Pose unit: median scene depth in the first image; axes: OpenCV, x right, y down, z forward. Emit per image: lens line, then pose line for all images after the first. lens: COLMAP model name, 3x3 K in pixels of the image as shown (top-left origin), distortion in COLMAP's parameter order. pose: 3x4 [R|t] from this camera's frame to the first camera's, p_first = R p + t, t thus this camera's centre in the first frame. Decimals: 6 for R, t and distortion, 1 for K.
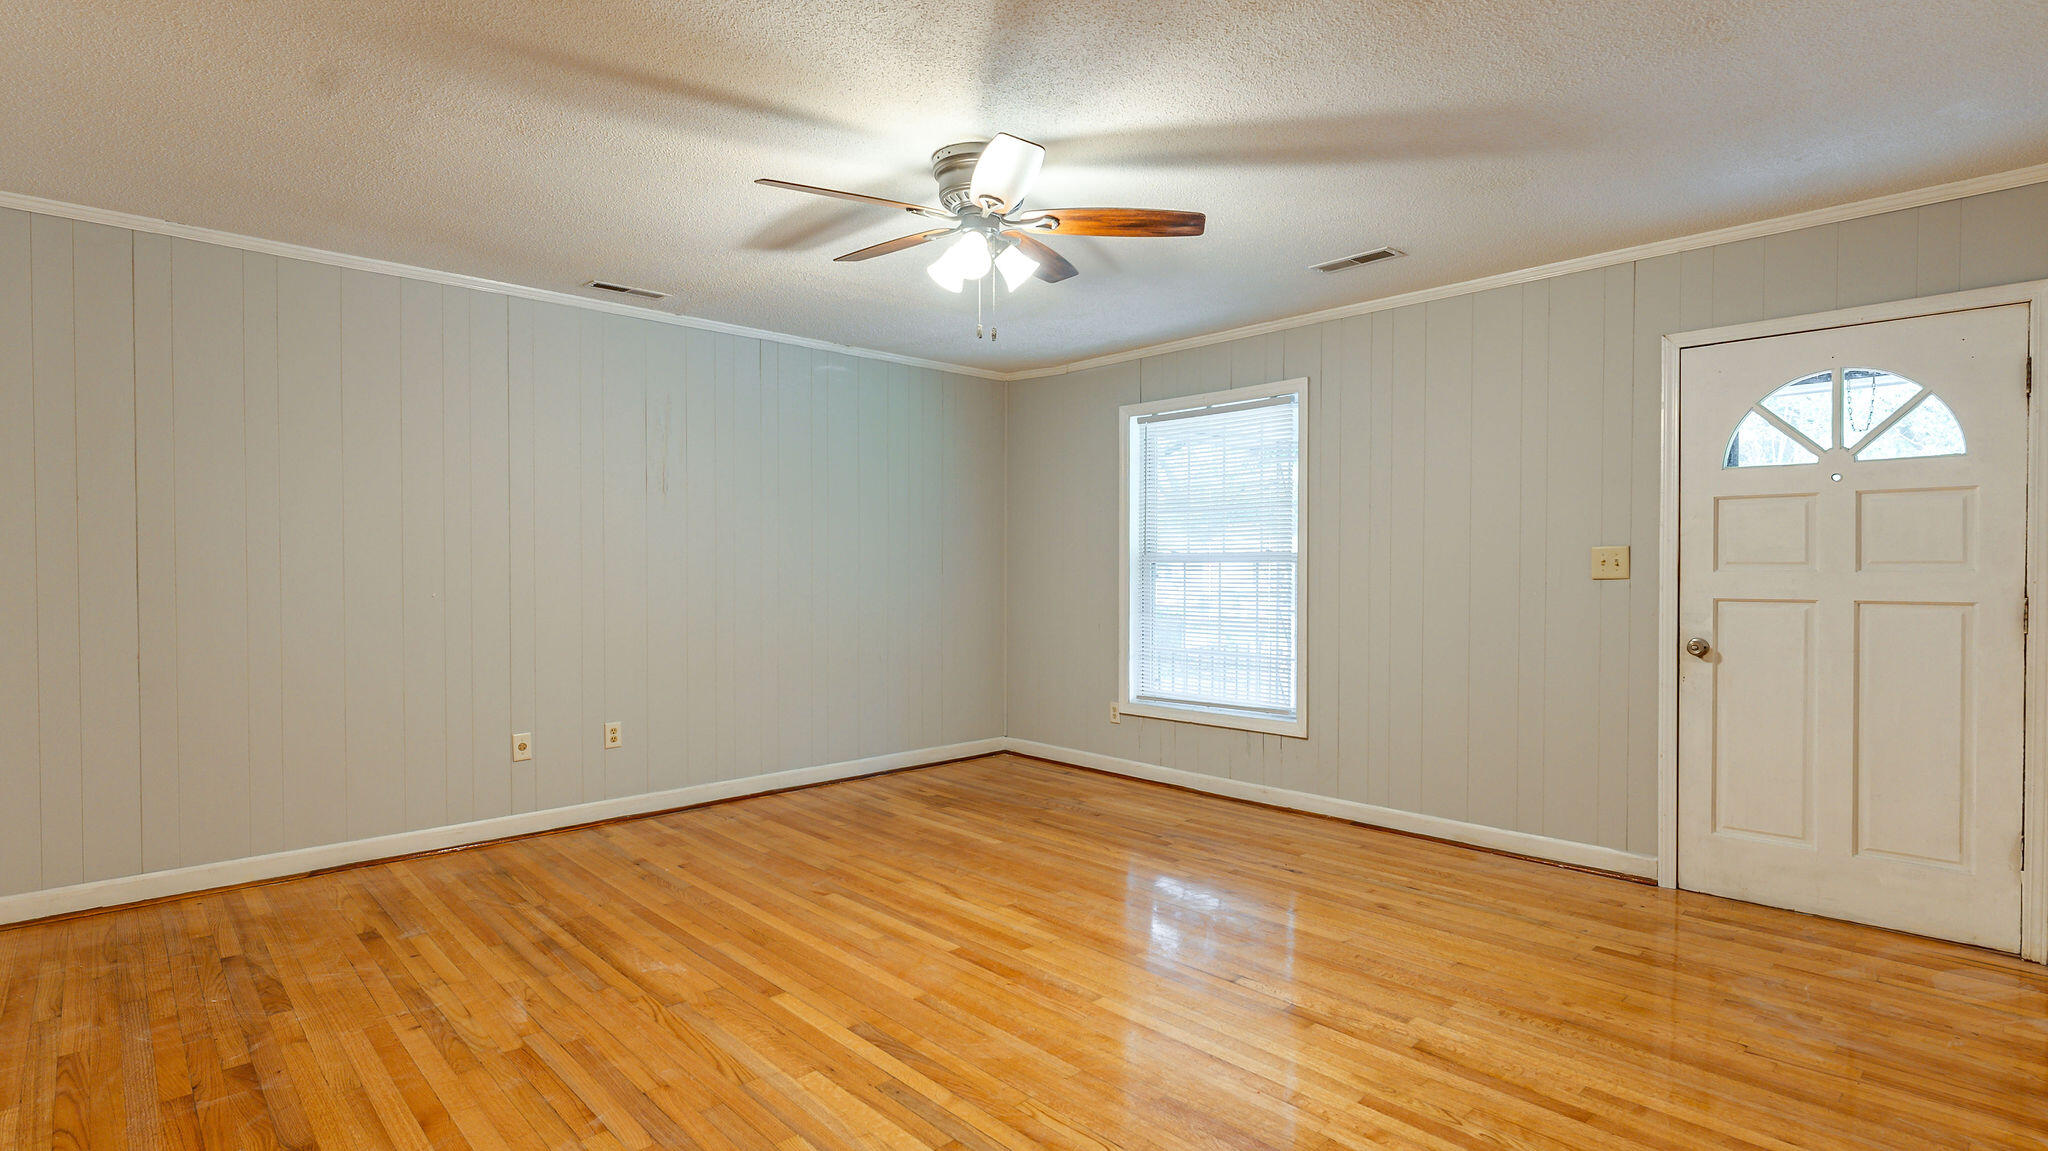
lens RADIAL K [[984.5, 0, 1023.4], [0, 984.5, 574.0], [0, 0, 1]] dist [-0.000351, 0.000838]
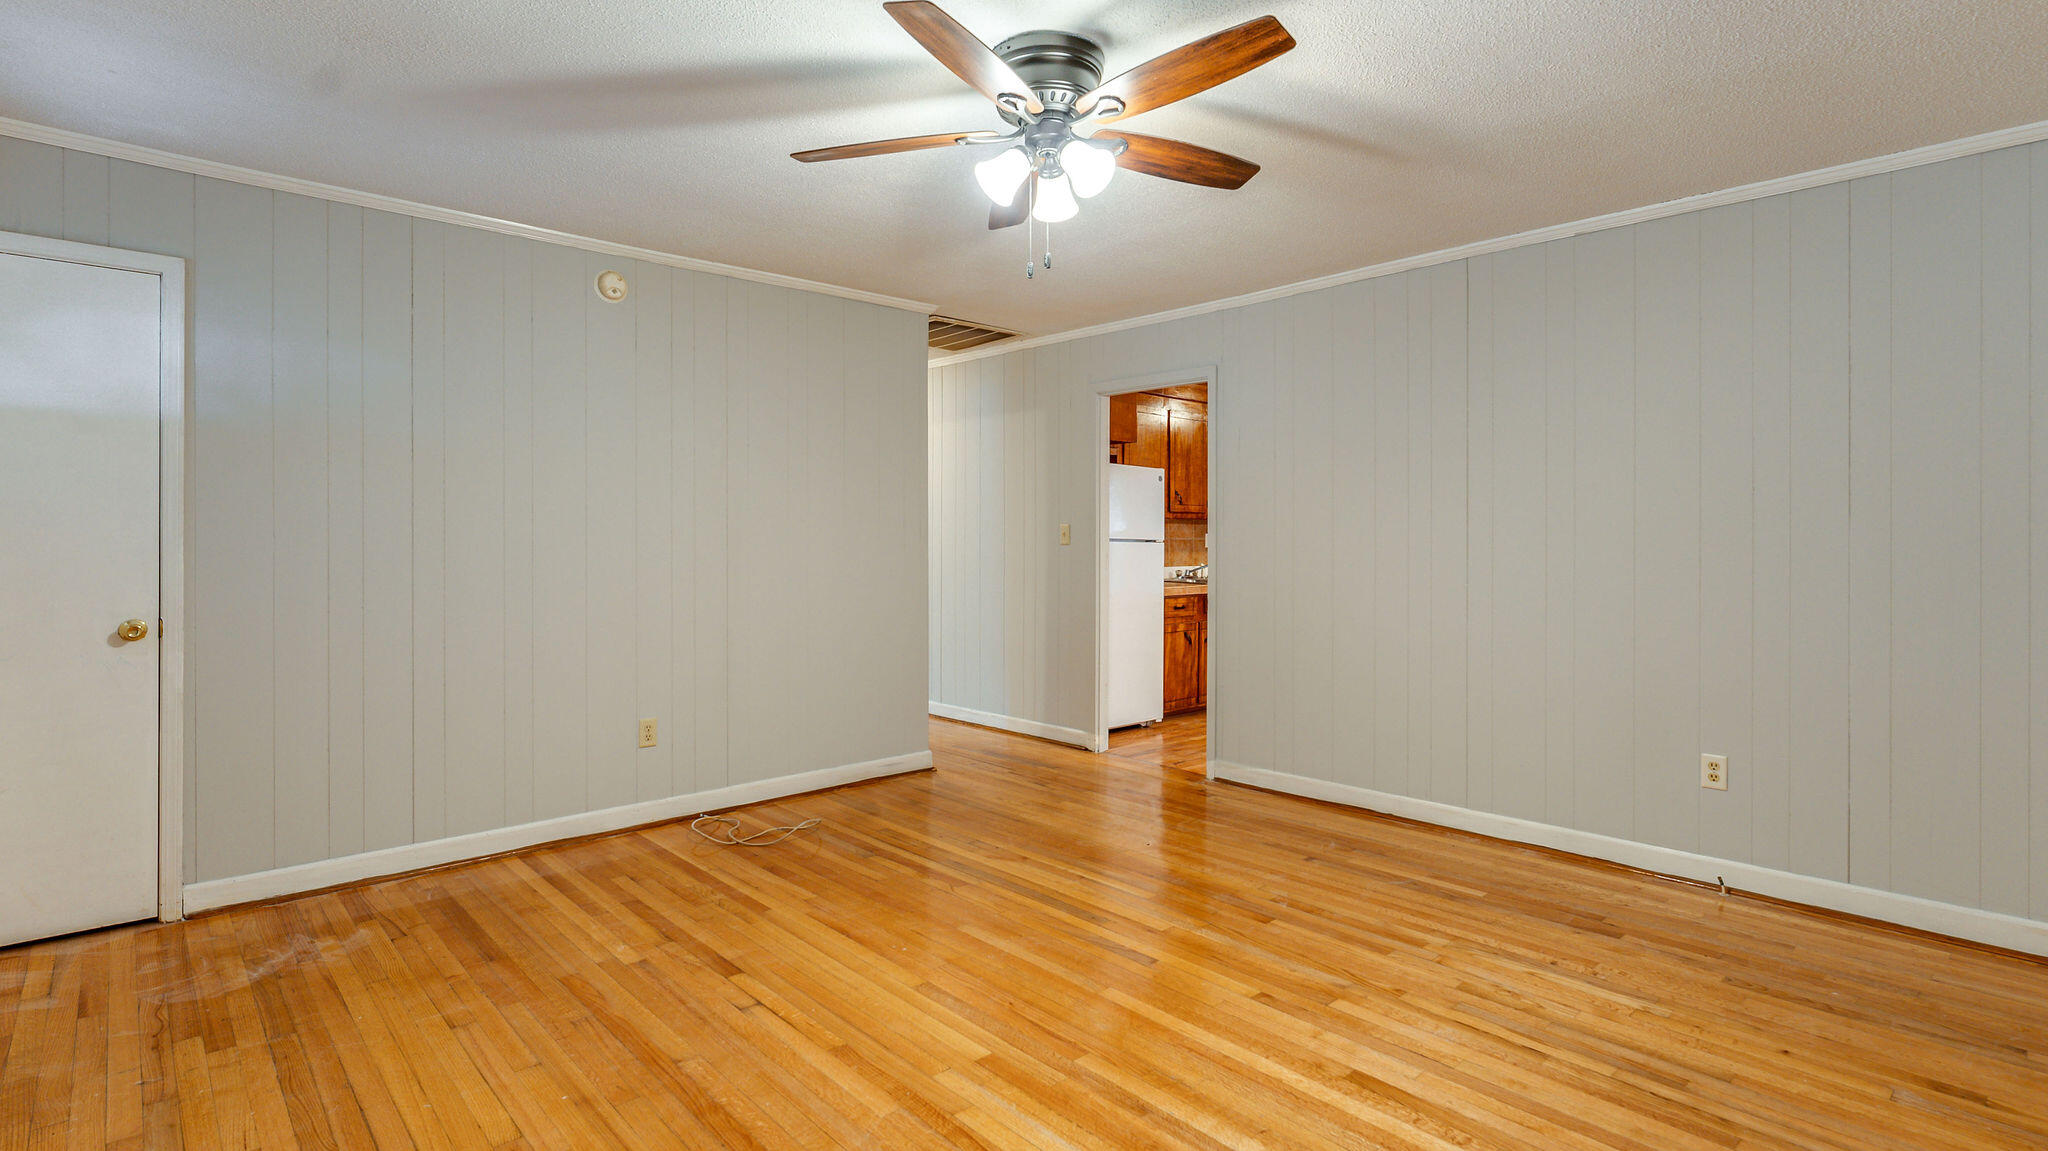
lens RADIAL K [[984.5, 0, 1023.5], [0, 984.5, 543.1], [0, 0, 1]] dist [-0.000351, 0.000838]
pose [[-0.999807, -0.003749, 0.019292, -0.034594], [-0.003494, 0.999906, 0.013243, -0.012816], [-0.019340, 0.013173, -0.999726, 1.525022]]
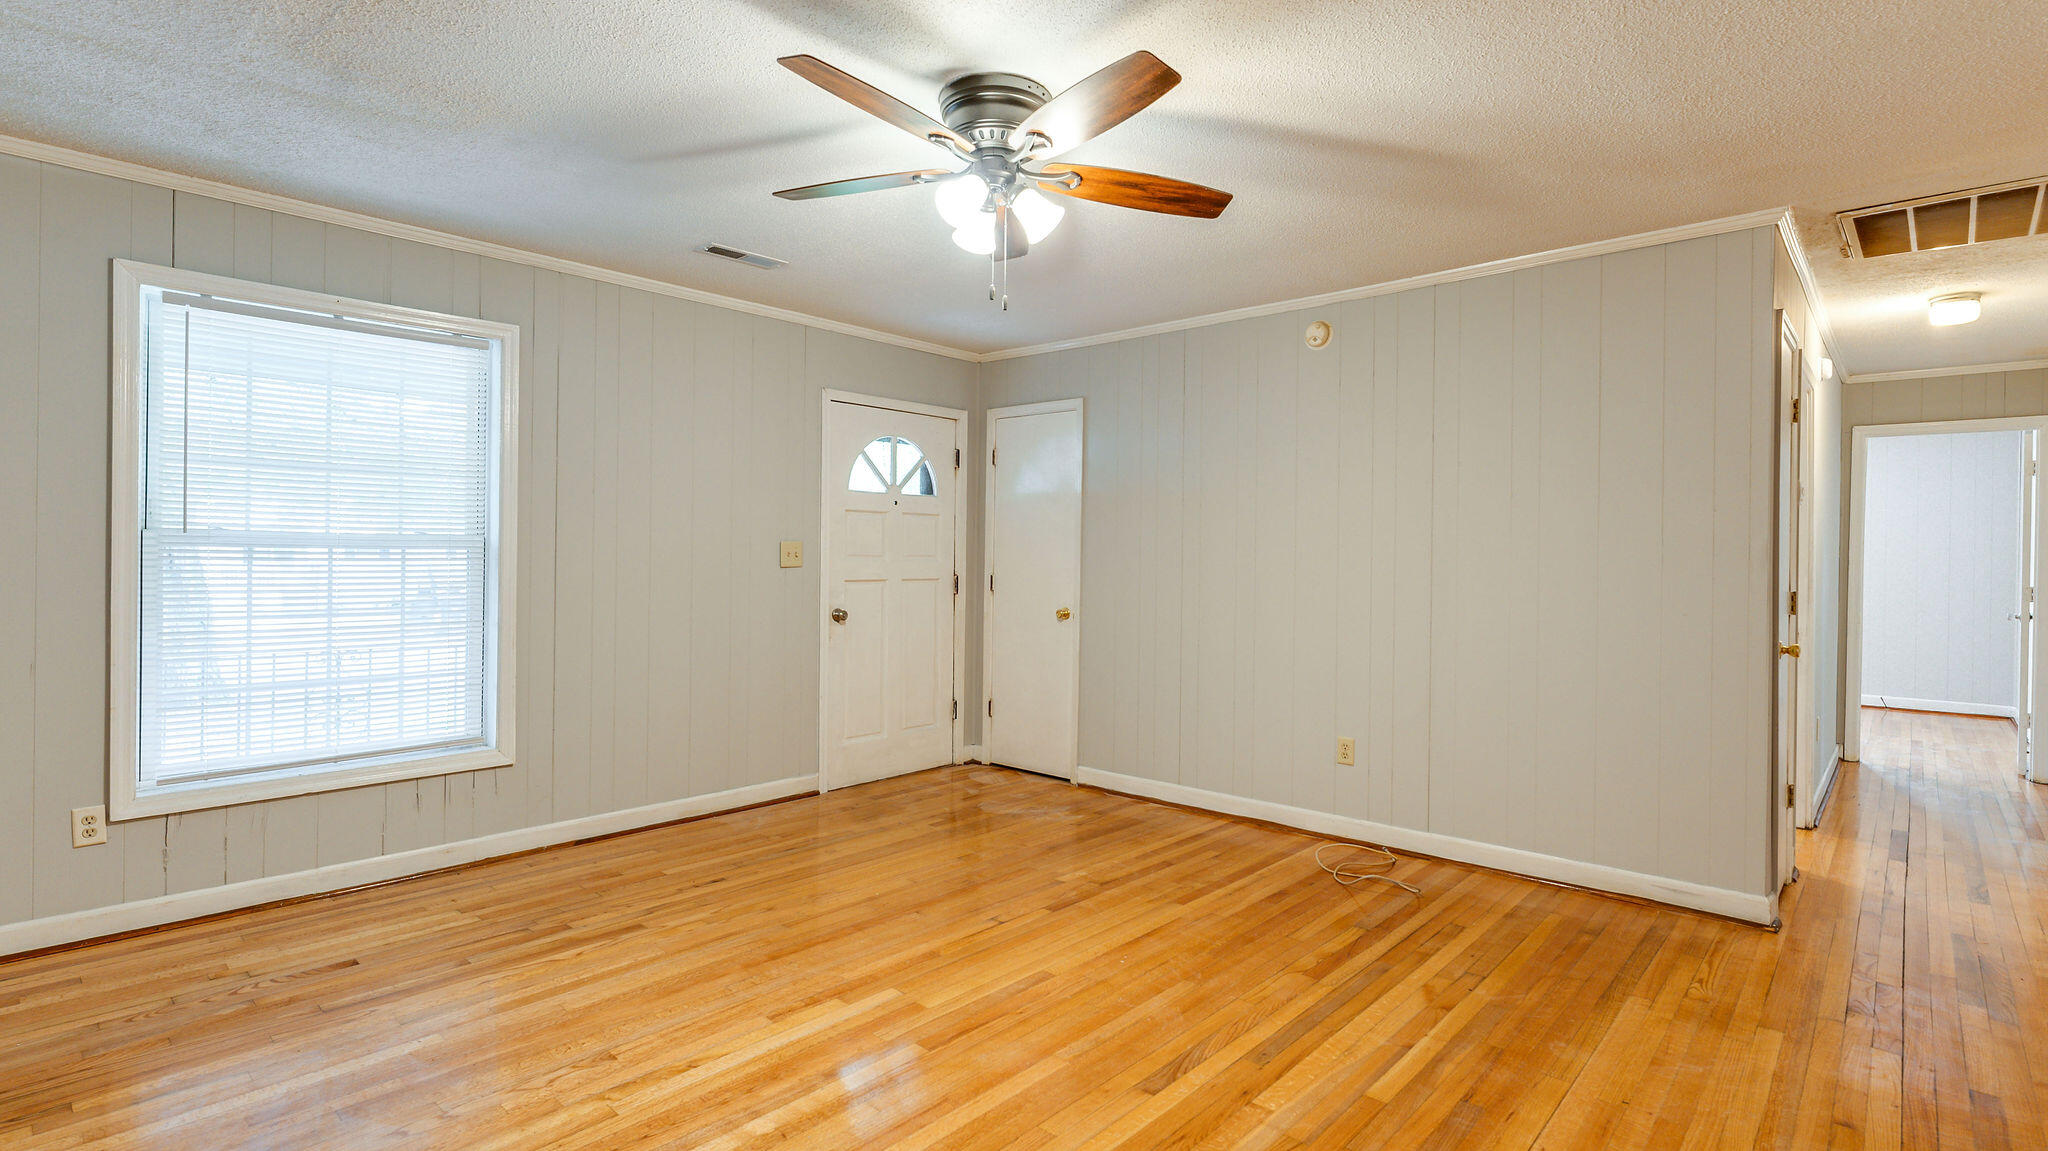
lens RADIAL K [[984.5, 0, 1014.5], [0, 984.5, 556.2], [0, 0, 1]] dist [-0.000351, 0.000838]
pose [[-0.062993, -0.000043, 0.998014, -0.757050], [-0.002465, 0.999997, -0.000112, -0.010728], [-0.998011, -0.002467, -0.062993, 0.858191]]
